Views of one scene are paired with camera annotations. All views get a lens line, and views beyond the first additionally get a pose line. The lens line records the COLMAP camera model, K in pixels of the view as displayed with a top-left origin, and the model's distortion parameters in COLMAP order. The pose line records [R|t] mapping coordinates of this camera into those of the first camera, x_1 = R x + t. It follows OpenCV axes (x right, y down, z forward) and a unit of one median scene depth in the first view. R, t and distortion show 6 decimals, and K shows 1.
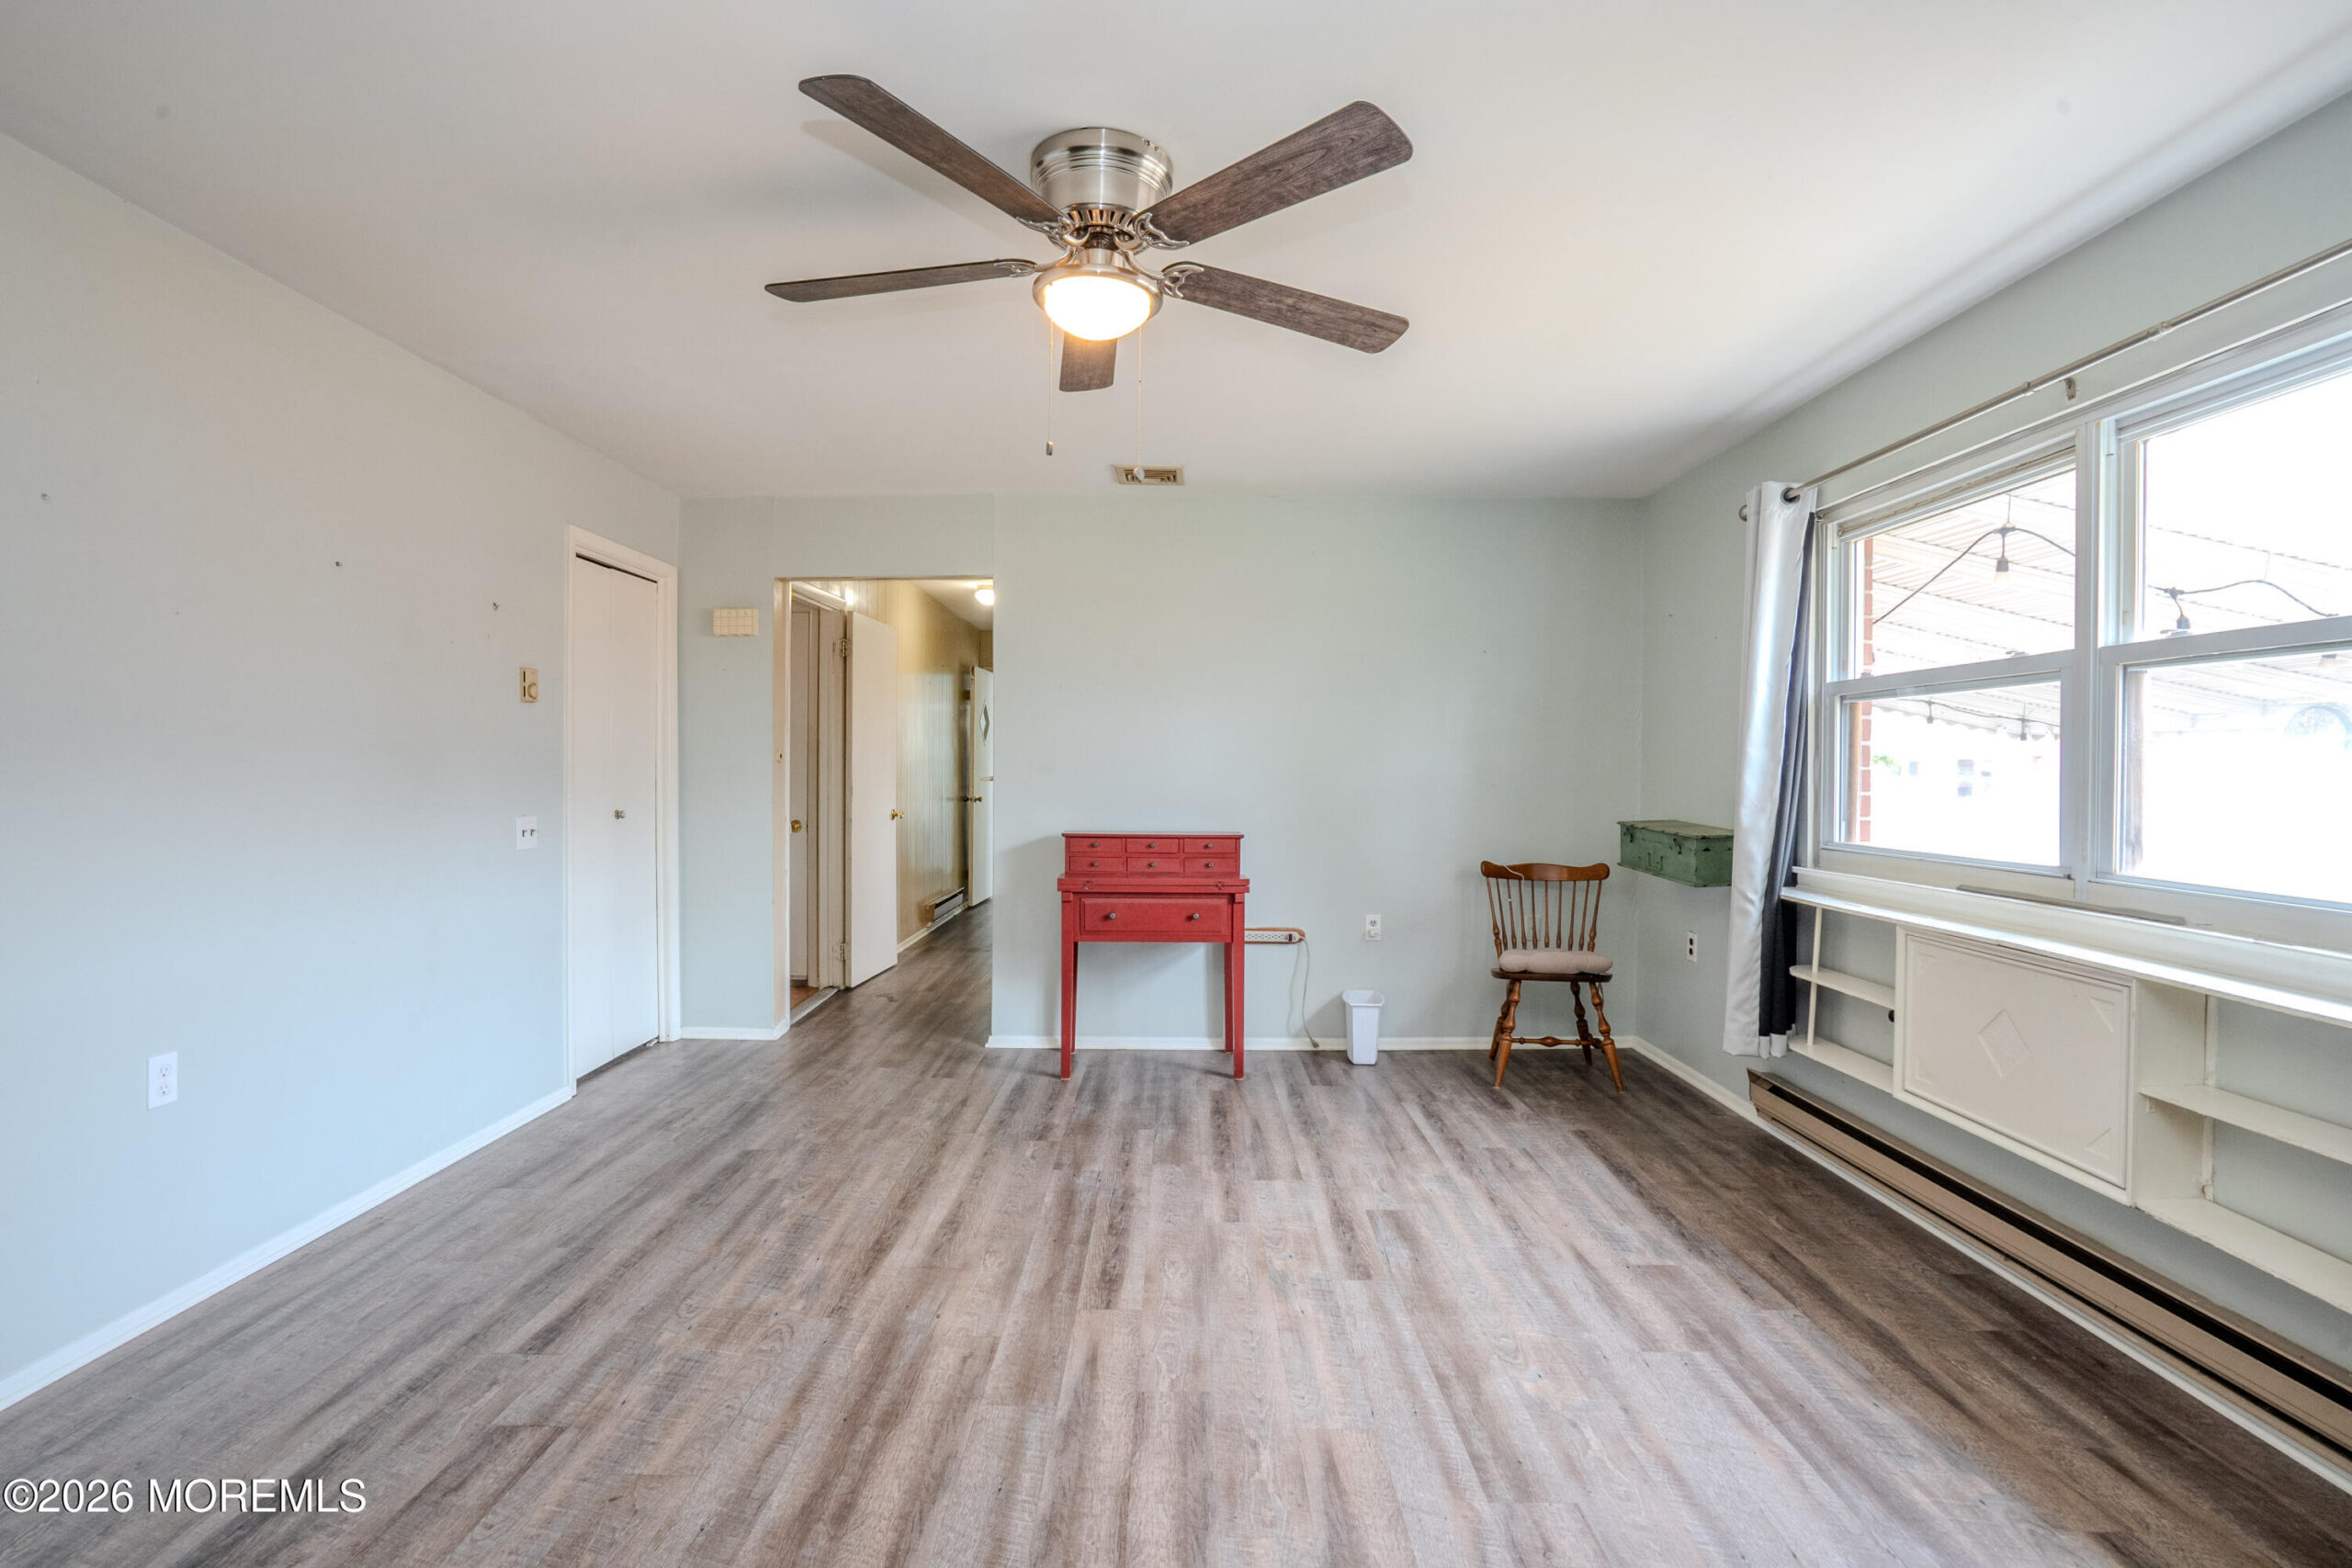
lens RADIAL K [[1081.8, 0, 1176.0], [0, 1081.8, 784.0], [0, 0, 1]] dist [-0.062641, 0.025614]
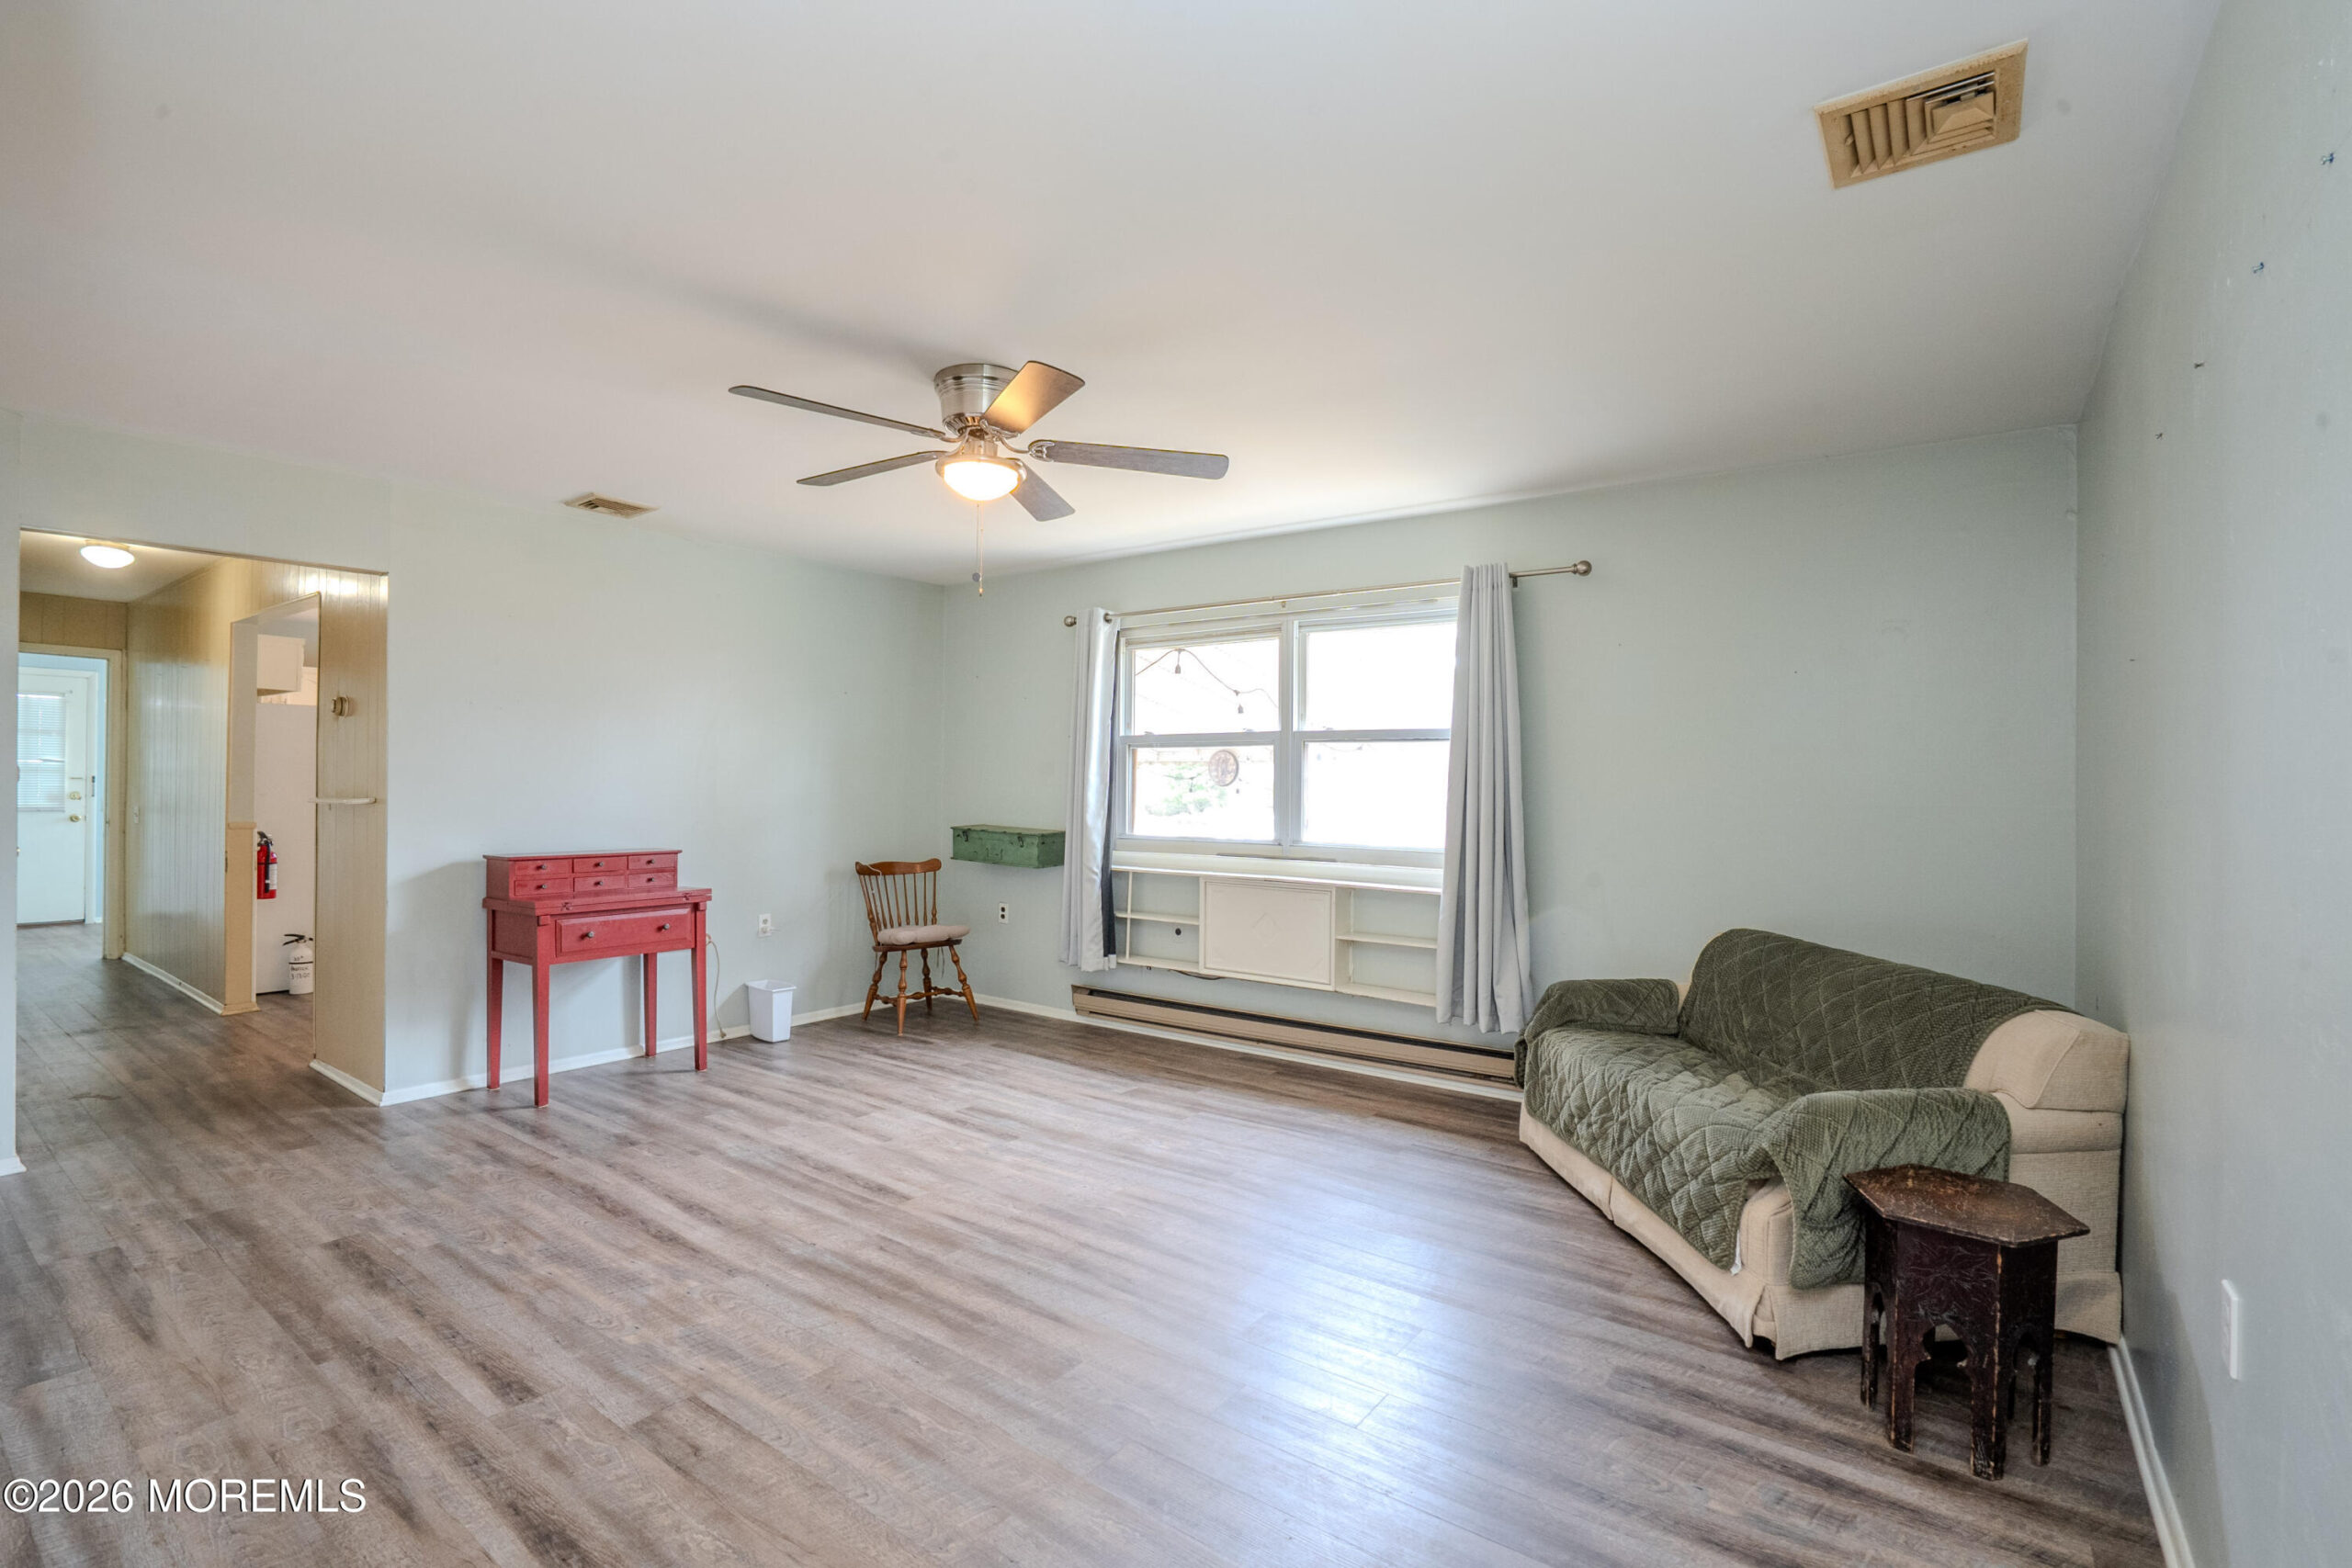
lens RADIAL K [[1074.6, 0, 1163.3], [0, 1074.6, 784.9], [0, 0, 1]] dist [-0.059666, 0.022747]
pose [[0.596263, -0.001072, 0.802788, -0.862353], [0.008327, 0.999954, -0.004850, -0.015255], [-0.802746, 0.009576, 0.596245, -0.045550]]
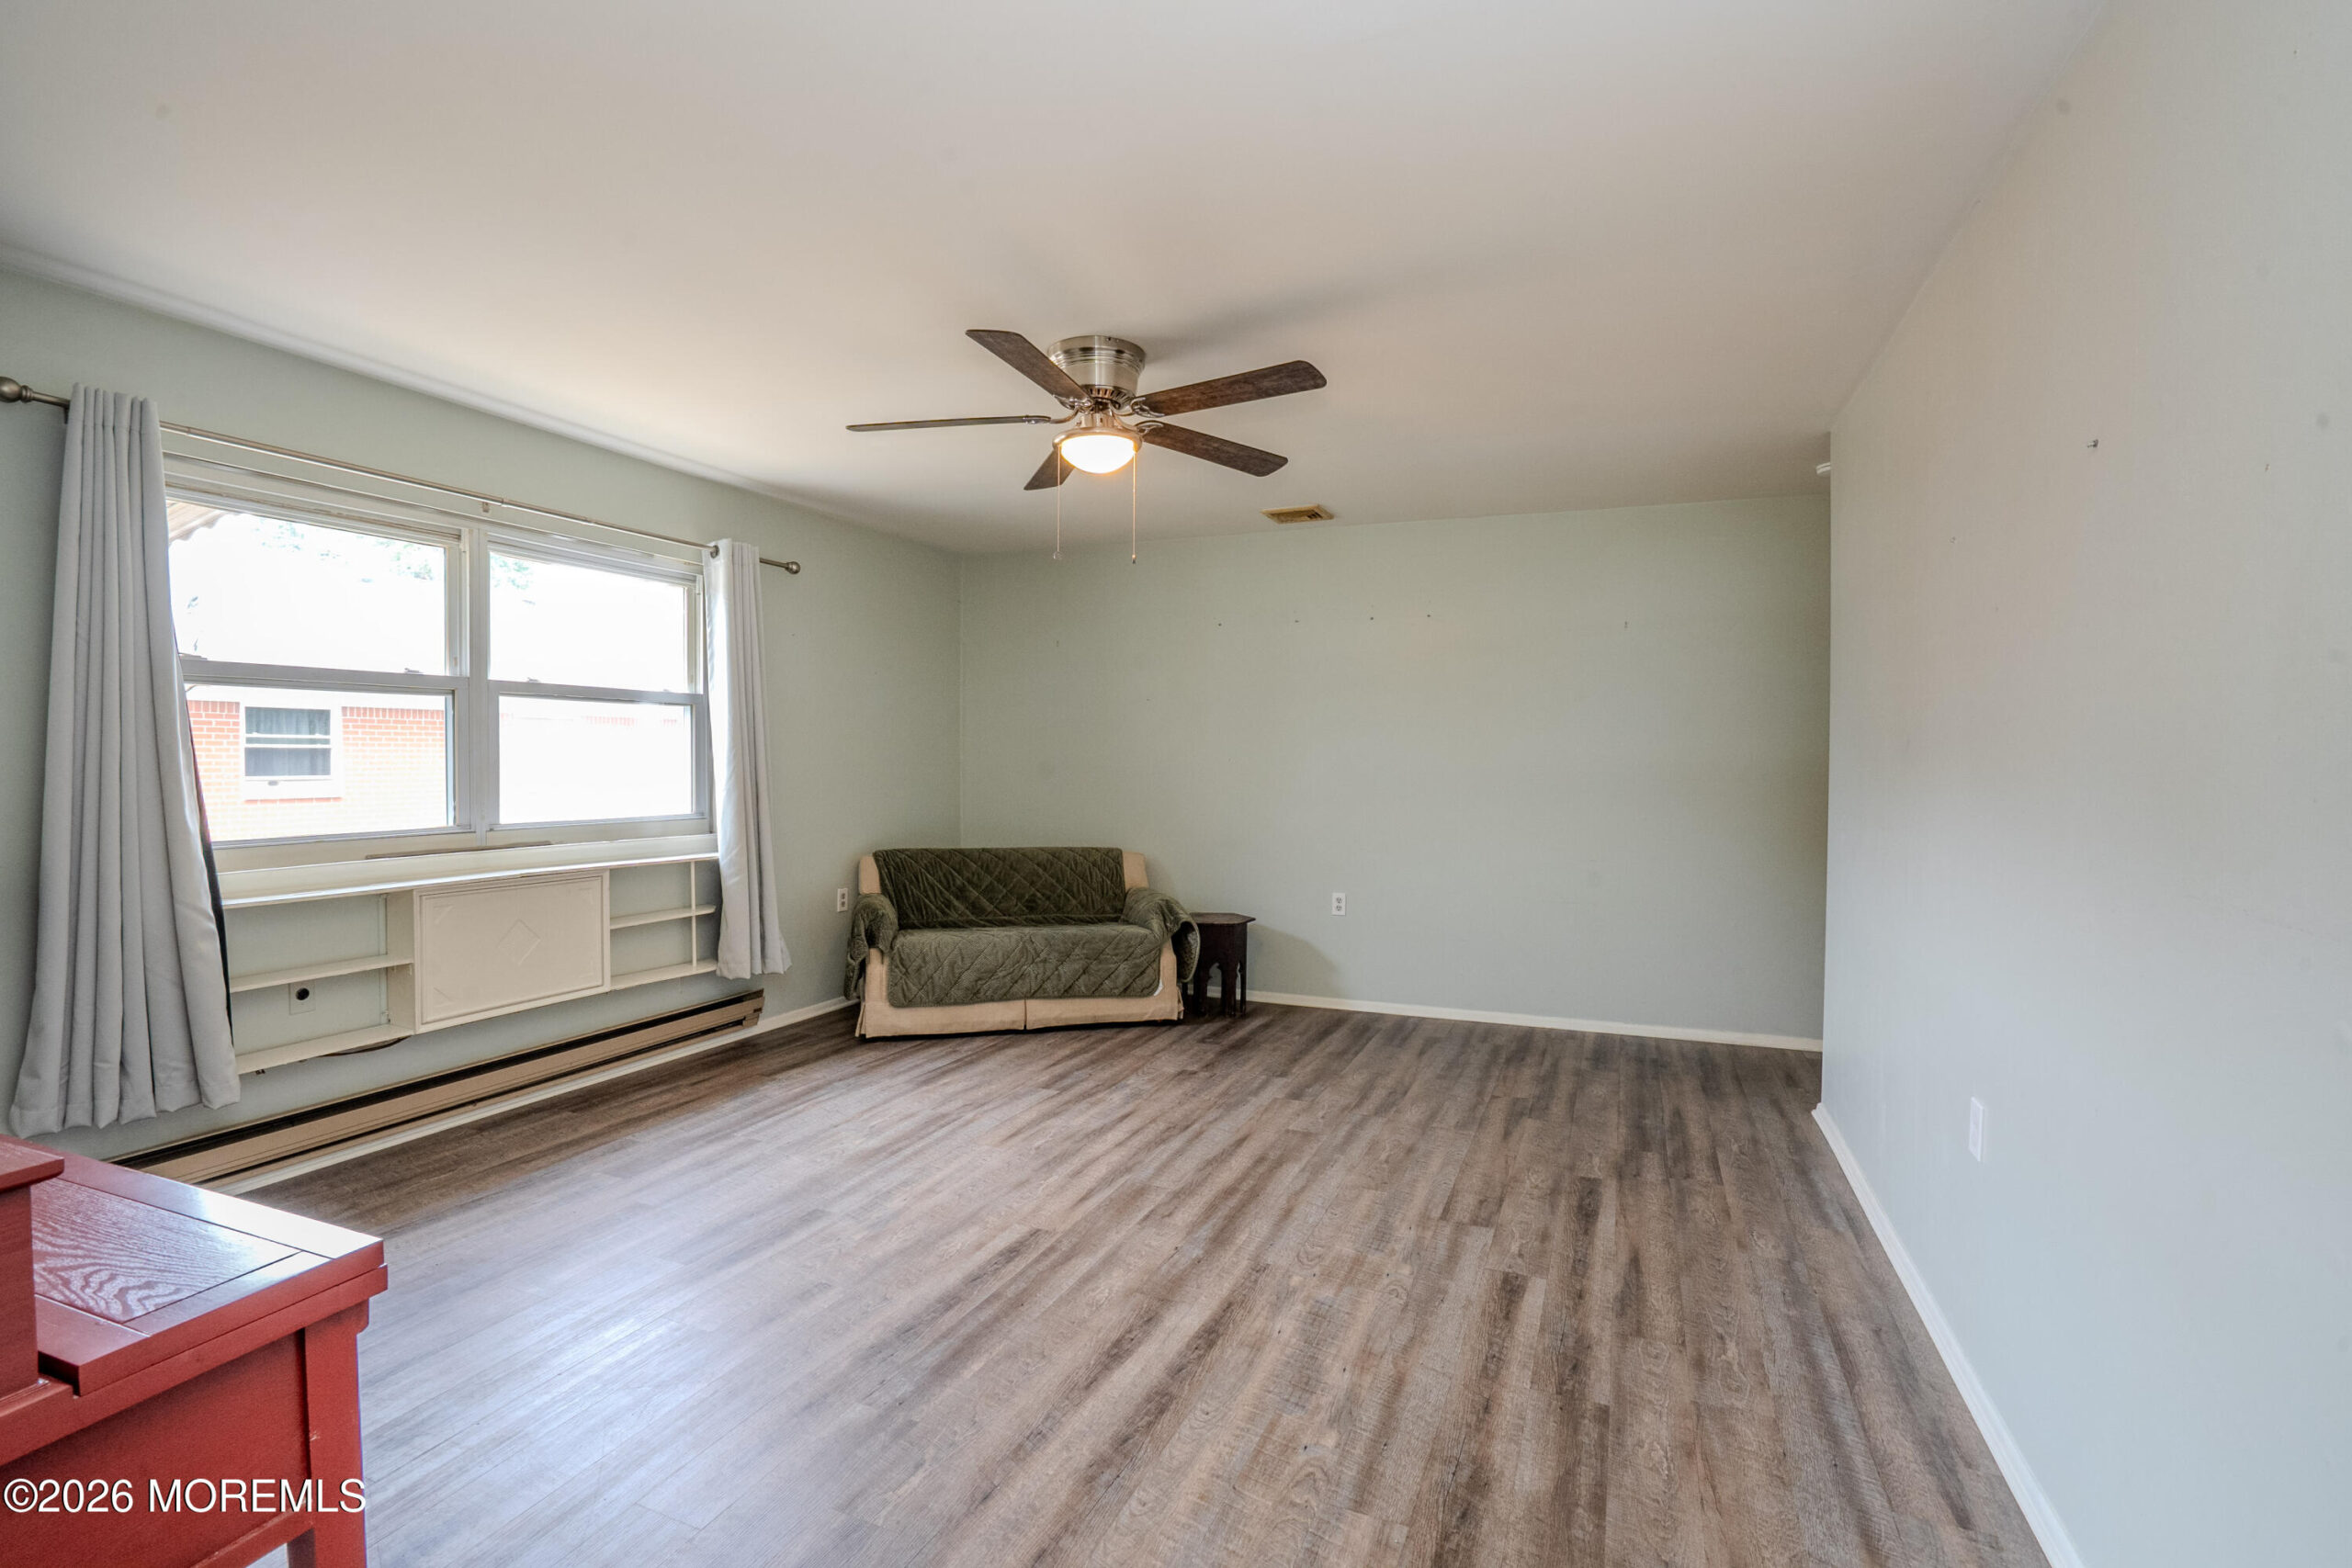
lens RADIAL K [[1081.8, 0, 1176.0], [0, 1081.8, 784.0], [0, 0, 1]] dist [-0.062641, 0.025614]
pose [[-0.922634, -0.023101, 0.384984, -0.591080], [-0.006131, 0.998957, 0.045249, -0.046948], [-0.385628, 0.039388, -0.921813, 1.841755]]
